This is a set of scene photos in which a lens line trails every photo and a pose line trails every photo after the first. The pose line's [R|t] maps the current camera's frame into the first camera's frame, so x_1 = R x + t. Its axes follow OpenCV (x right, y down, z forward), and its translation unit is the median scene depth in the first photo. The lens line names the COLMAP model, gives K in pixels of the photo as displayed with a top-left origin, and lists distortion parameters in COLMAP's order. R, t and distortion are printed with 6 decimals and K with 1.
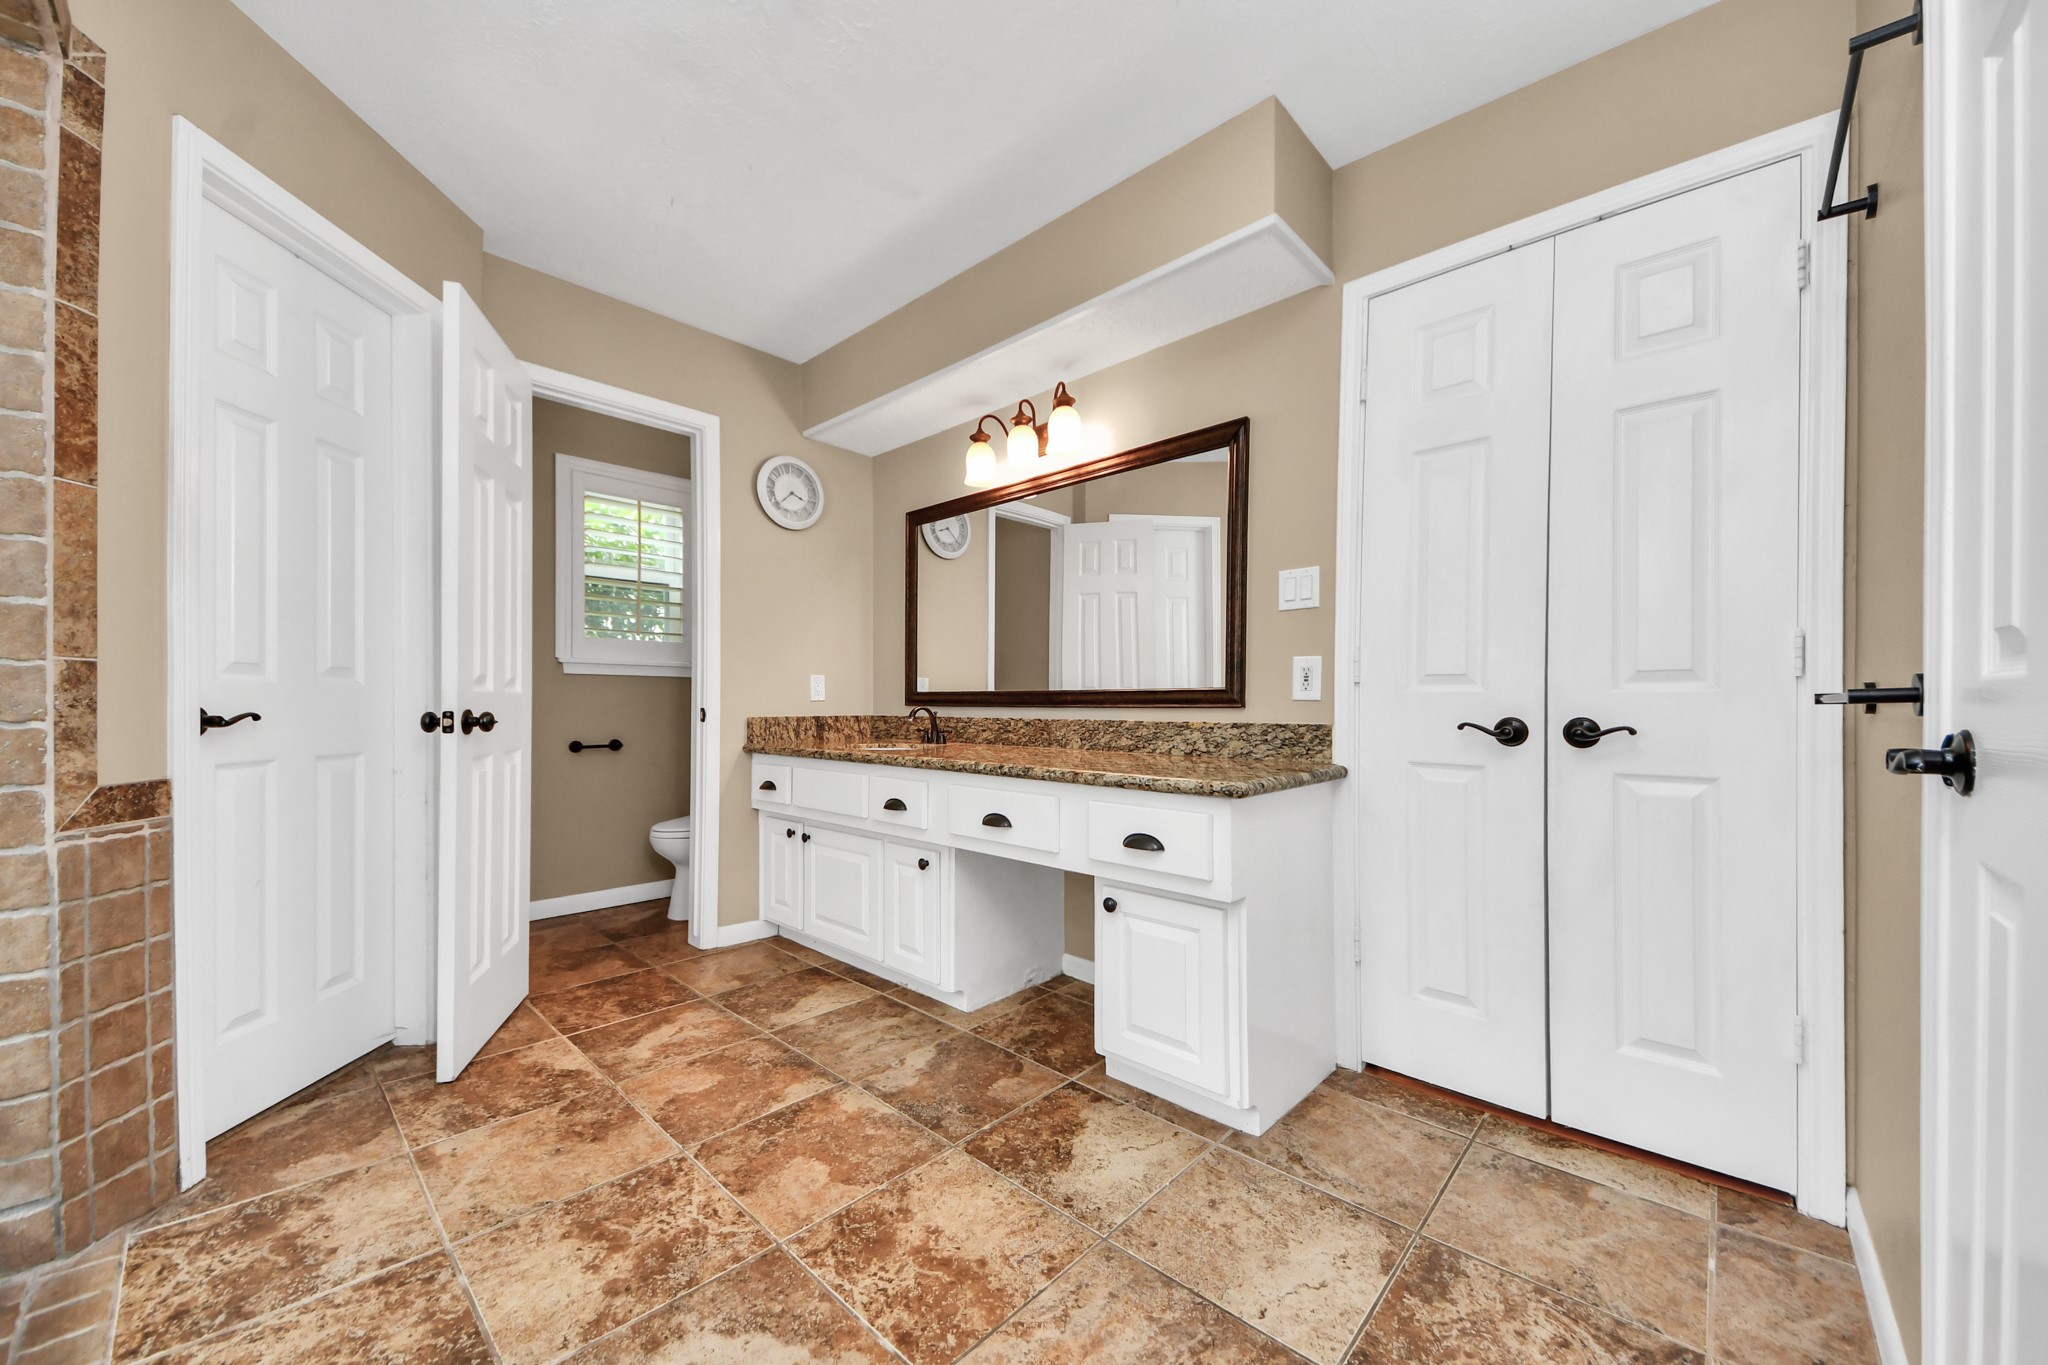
lens RADIAL K [[750.0, 0, 1009.7], [0, 750.0, 689.9], [0, 0, 1]] dist [0.055856, -0.028623]
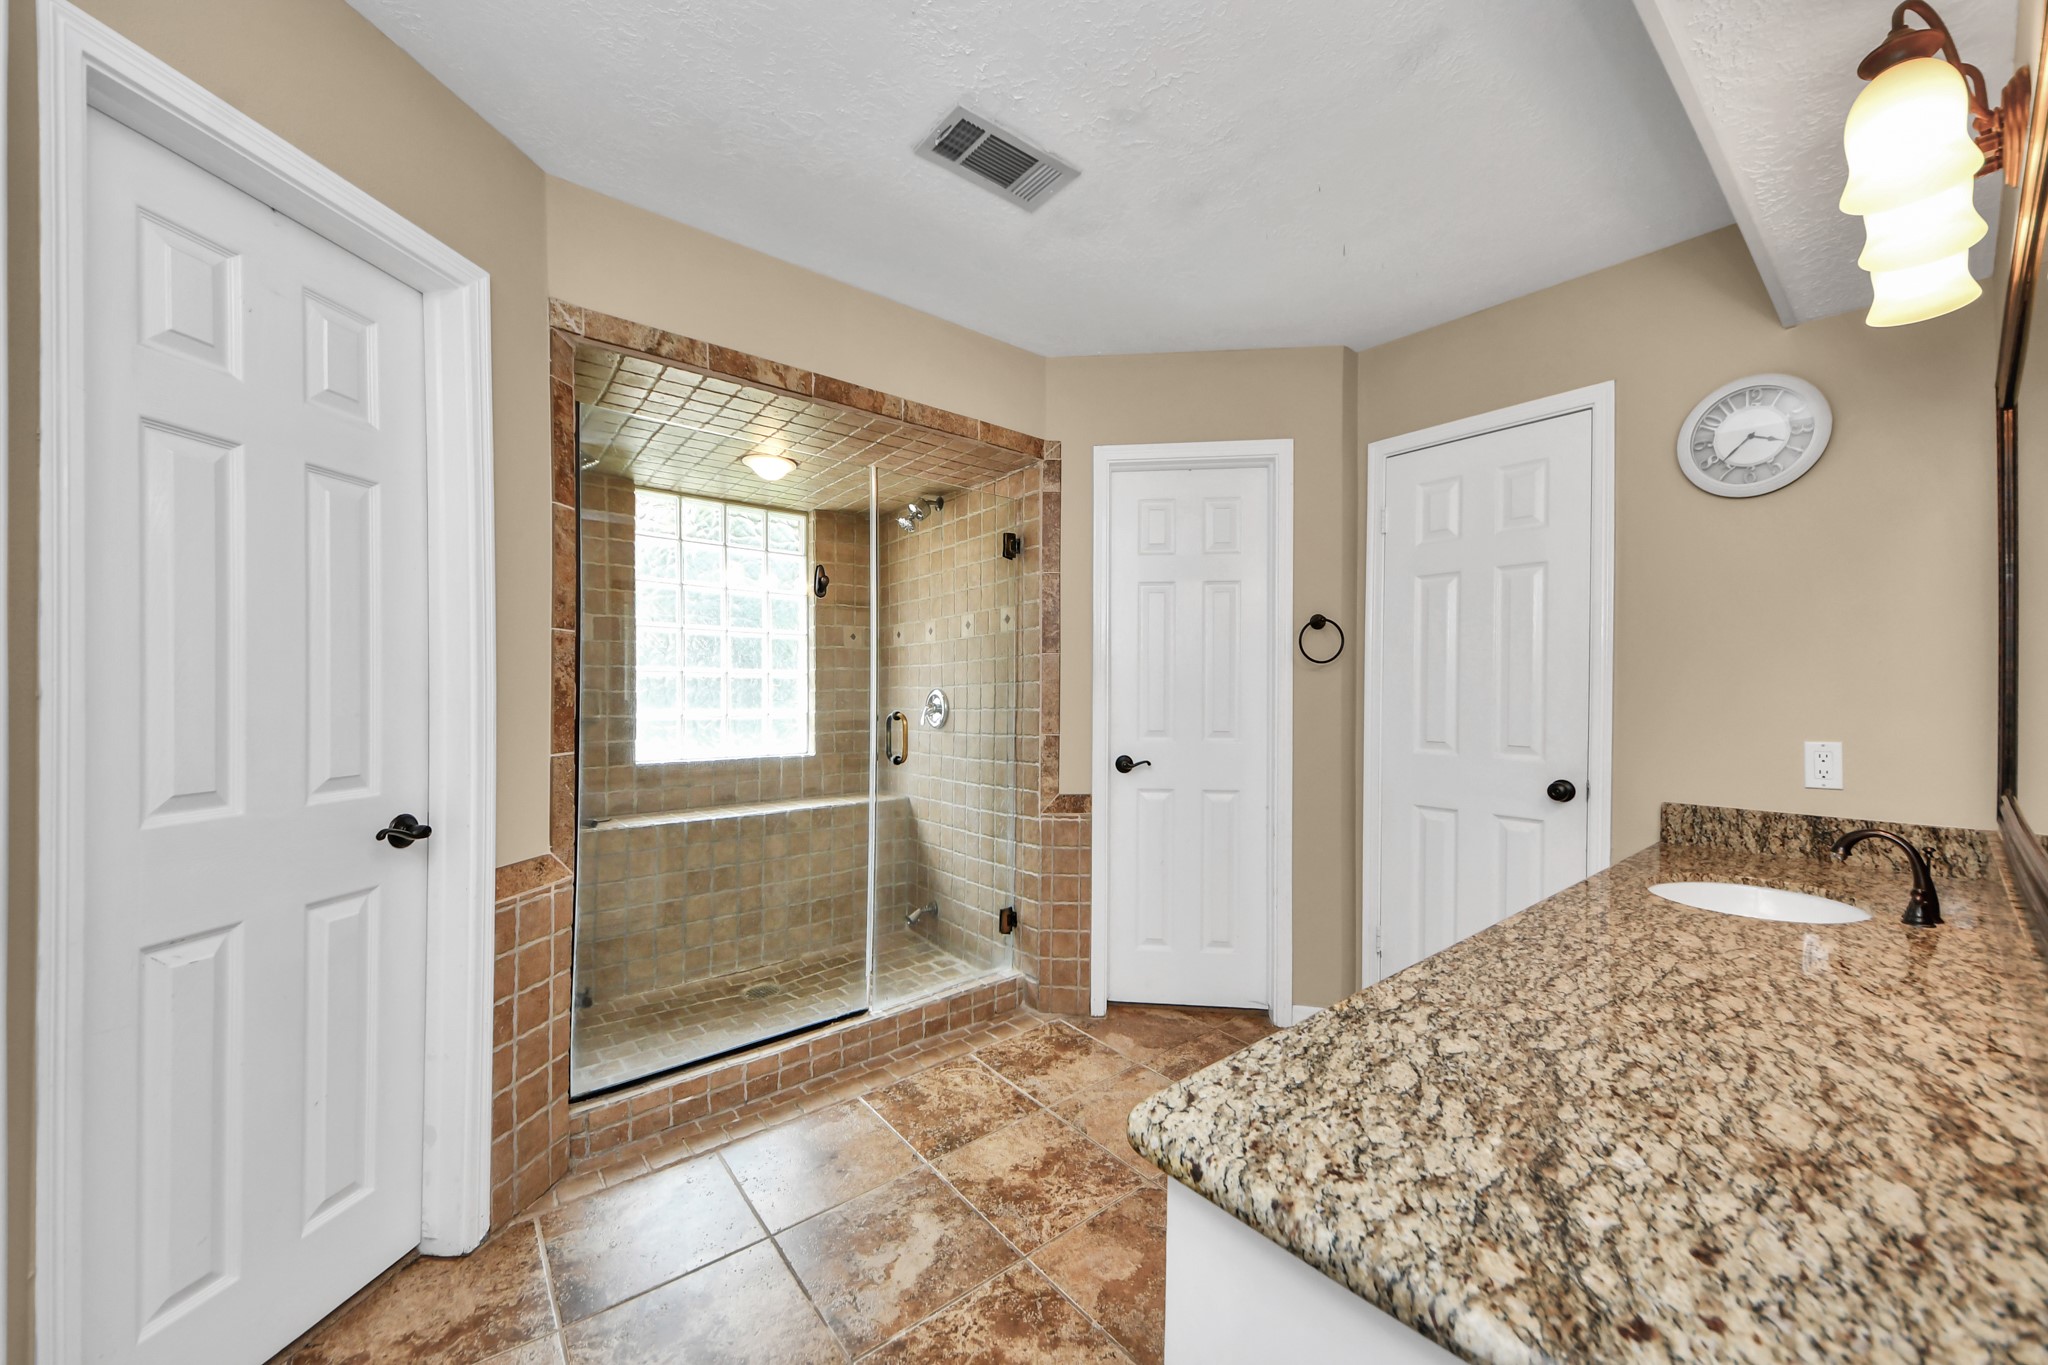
lens RADIAL K [[771.8, 0, 1025.9], [0, 771.8, 650.5], [0, 0, 1]] dist [0.057794, -0.031802]
pose [[-0.116238, -0.042679, -0.992304, 0.927547], [0.020103, 0.998771, -0.045312, -0.169741], [0.993018, -0.025216, -0.115237, 1.110706]]
